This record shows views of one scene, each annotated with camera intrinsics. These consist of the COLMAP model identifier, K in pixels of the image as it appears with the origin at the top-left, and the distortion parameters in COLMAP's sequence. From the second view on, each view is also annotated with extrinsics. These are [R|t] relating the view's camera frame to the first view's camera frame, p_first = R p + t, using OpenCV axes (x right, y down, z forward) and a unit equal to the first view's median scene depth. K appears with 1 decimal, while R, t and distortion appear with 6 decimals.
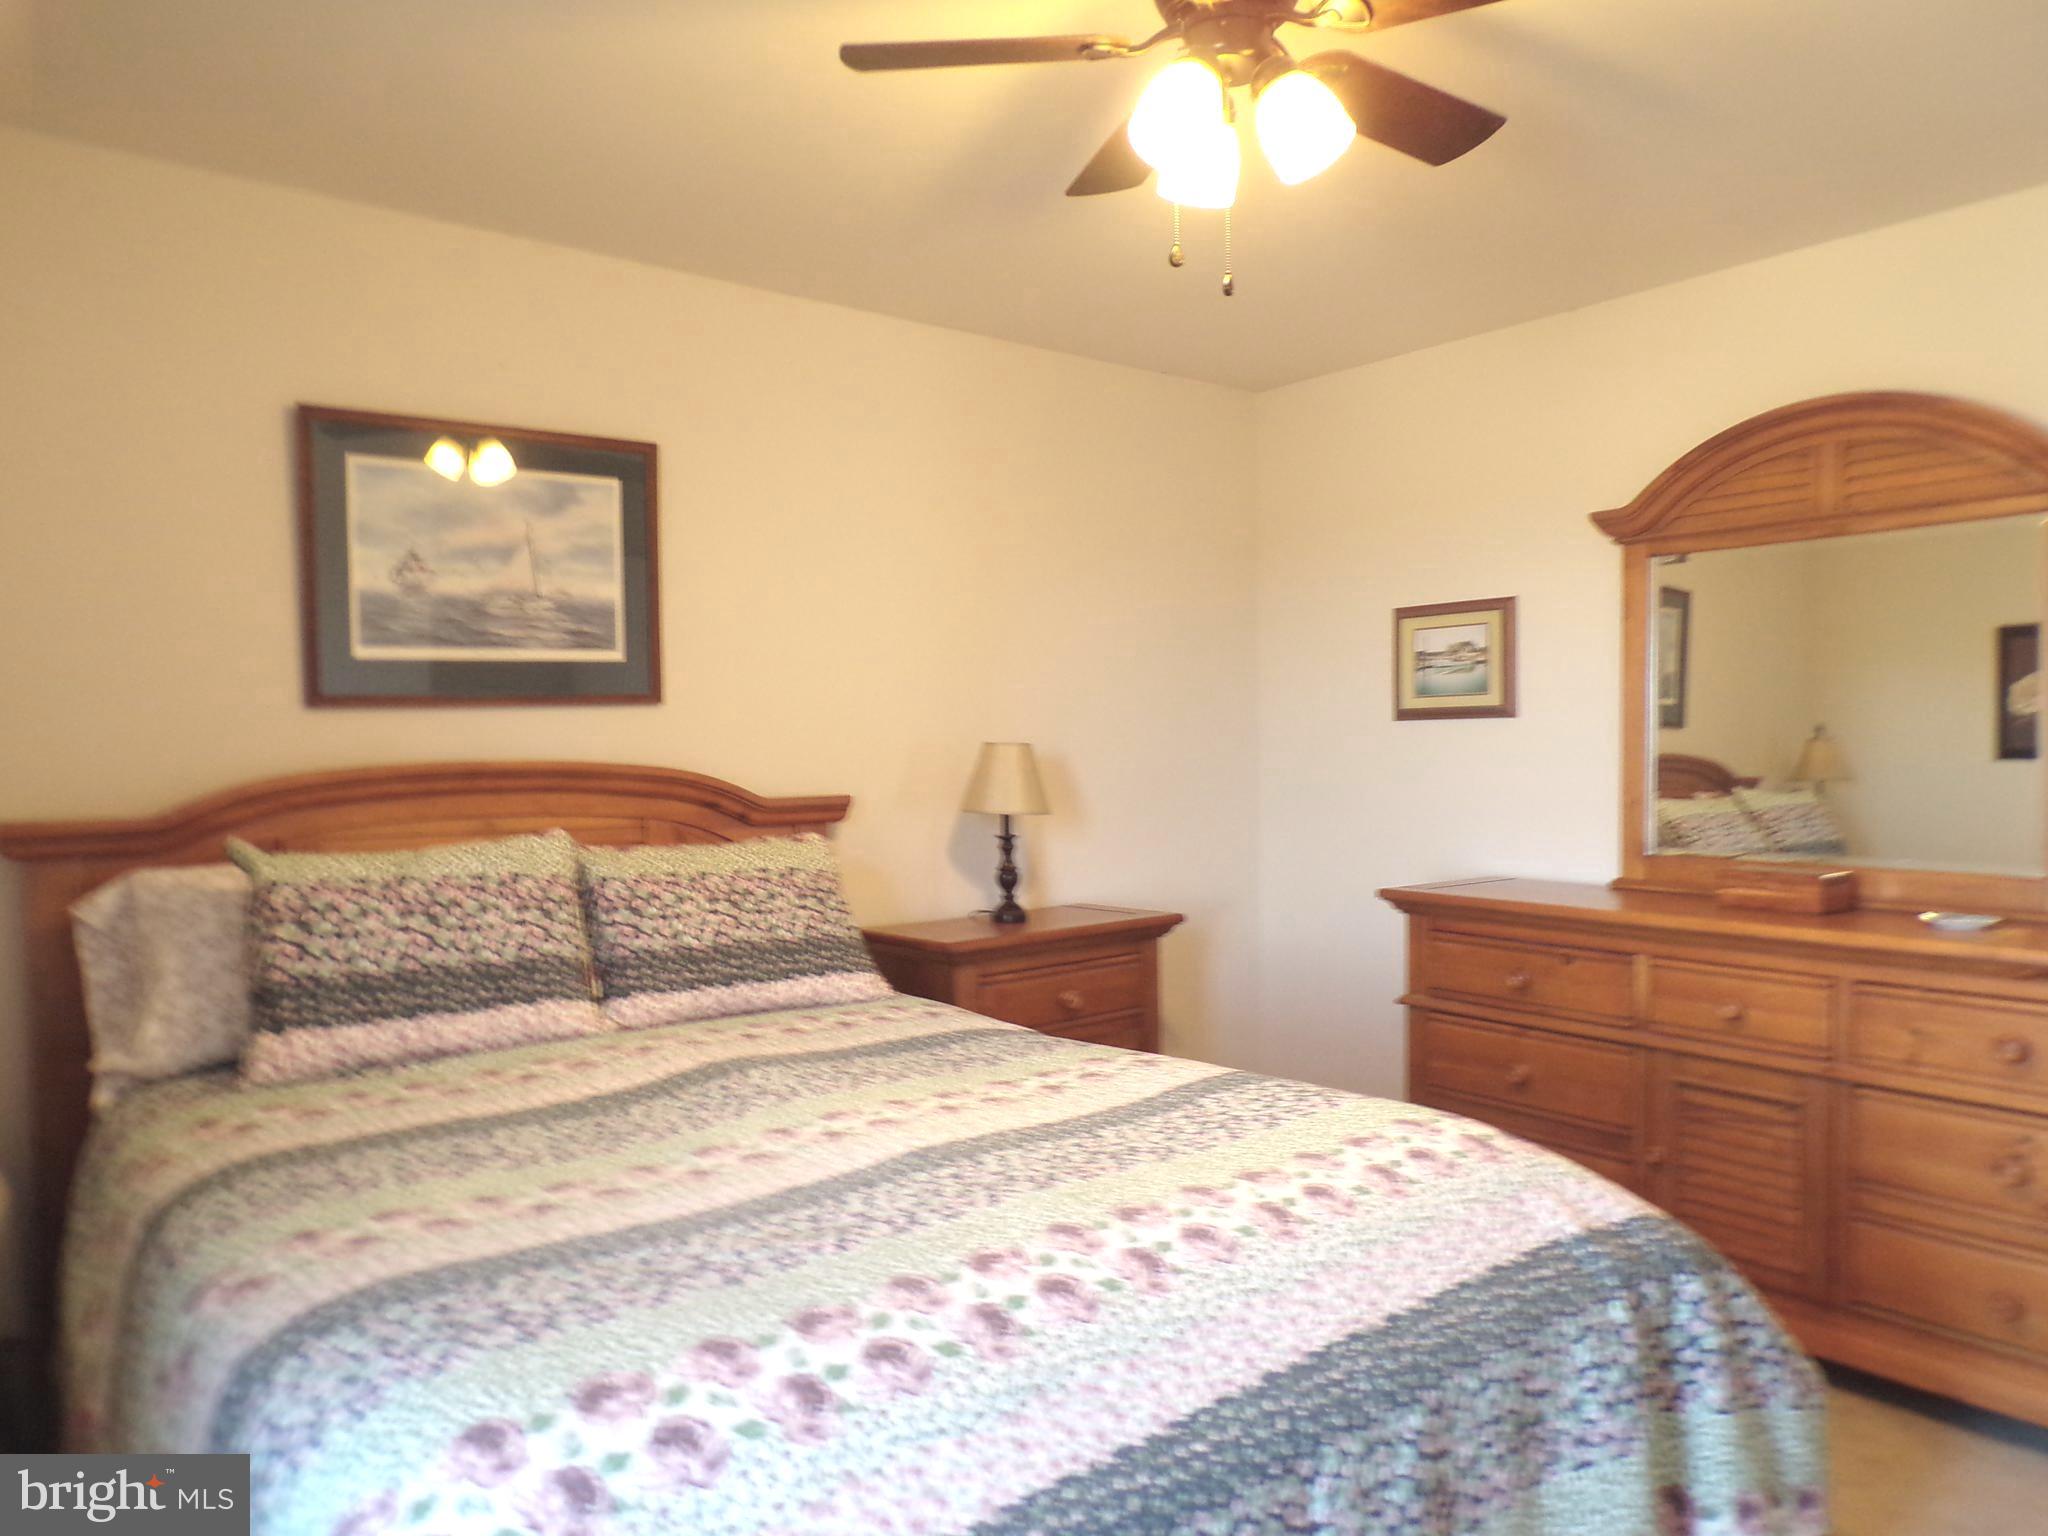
lens RADIAL K [[1405.6, 0, 1036.3], [0, 1405.6, 765.0], [0, 0, 1]] dist [0.001010, -0.003609]
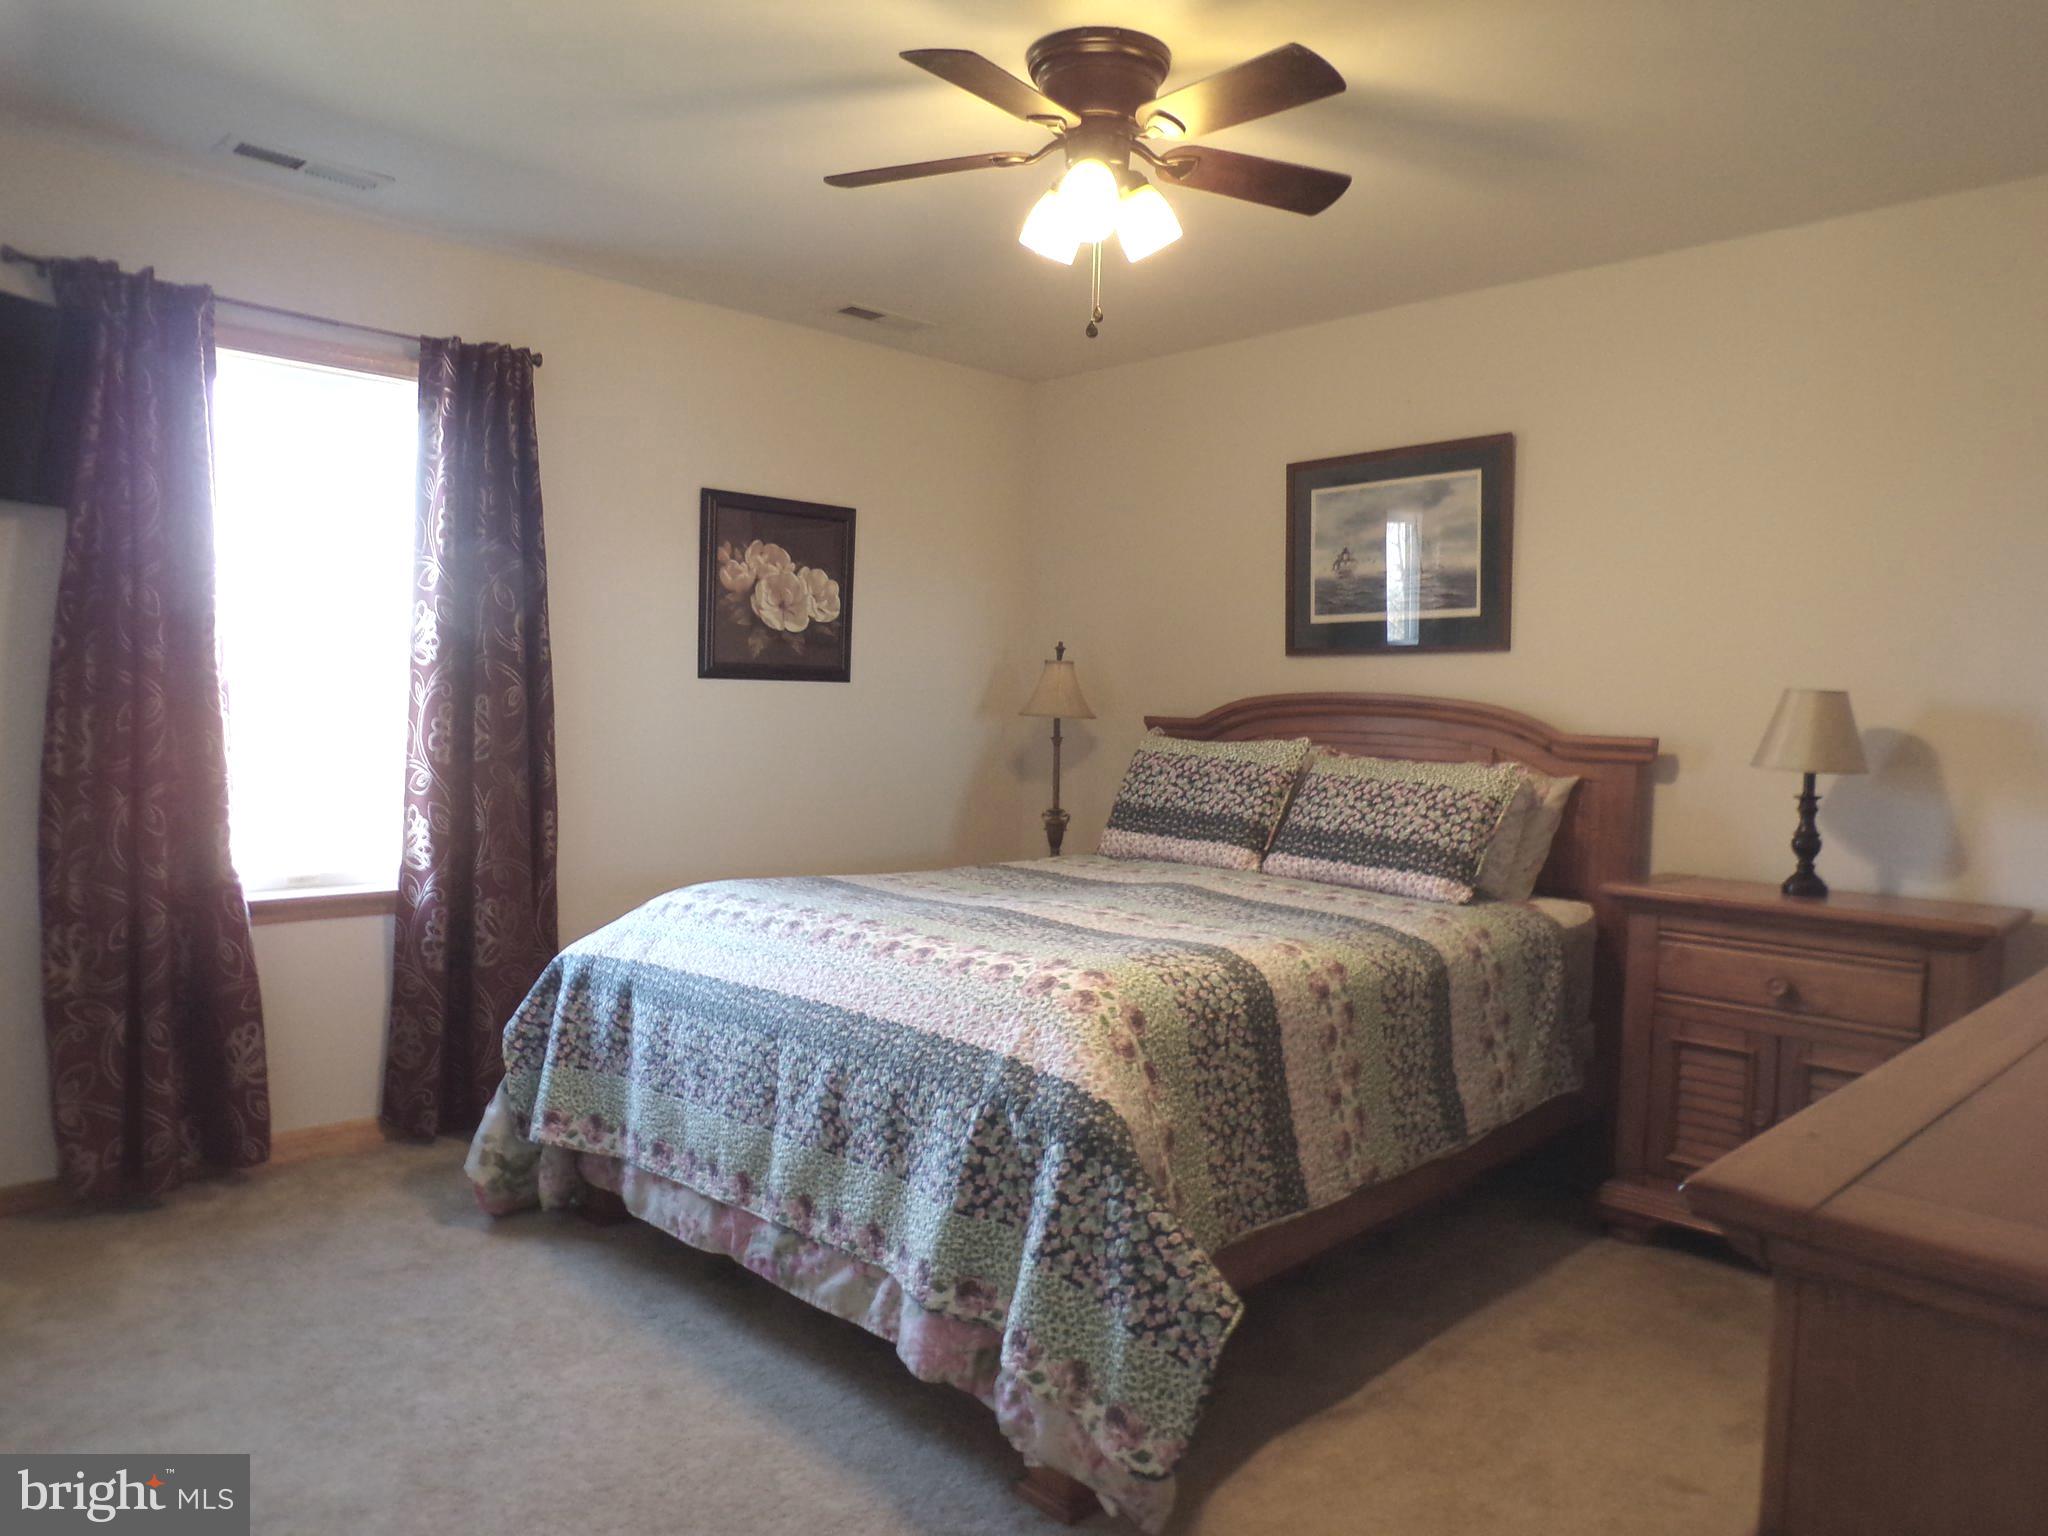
lens RADIAL K [[1405.6, 0, 1036.5], [0, 1405.6, 770.9], [0, 0, 1]] dist [0.001010, -0.003609]
pose [[0.097957, 0.072062, -0.992578, 1.007824], [-0.037960, 0.996920, 0.068631, -0.009063], [0.994466, 0.030956, 0.100391, 0.546581]]
